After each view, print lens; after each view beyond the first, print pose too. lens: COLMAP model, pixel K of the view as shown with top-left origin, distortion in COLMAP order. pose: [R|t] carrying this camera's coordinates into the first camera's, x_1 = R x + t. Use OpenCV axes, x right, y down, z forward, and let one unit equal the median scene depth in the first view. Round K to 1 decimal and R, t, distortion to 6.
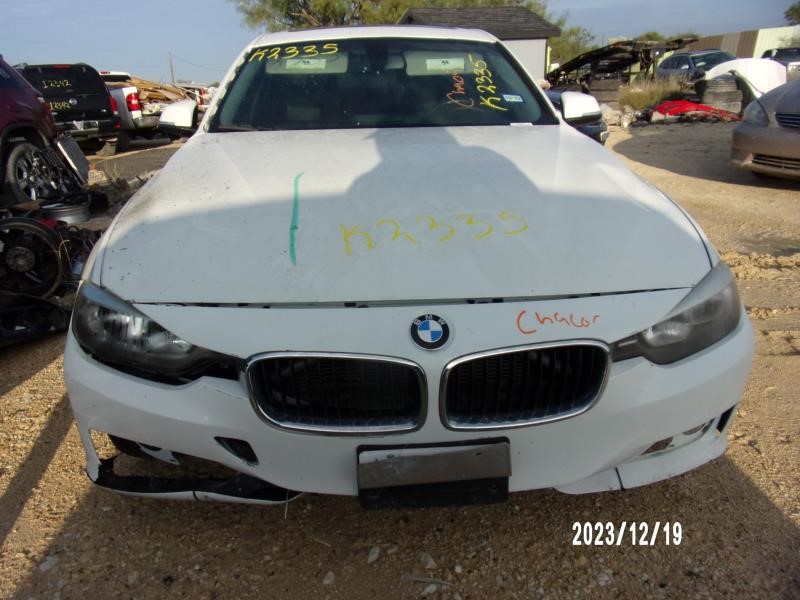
lens RADIAL K [[630.0, 0, 400.0], [0, 630.0, 300.0], [0, 0, 1]] dist [0.005388, 0.005815]
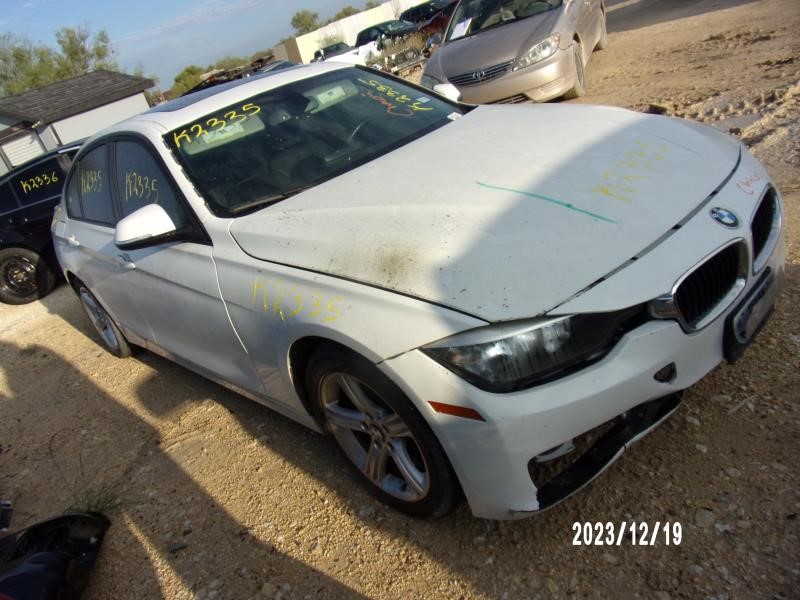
lens RADIAL K [[630.0, 0, 400.0], [0, 630.0, 300.0], [0, 0, 1]] dist [0.005388, 0.005815]
pose [[0.714572, -0.443620, 0.540913, -1.078097], [0.472187, 0.876369, 0.094956, -0.215628], [-0.516164, 0.187559, 0.835701, 0.206582]]
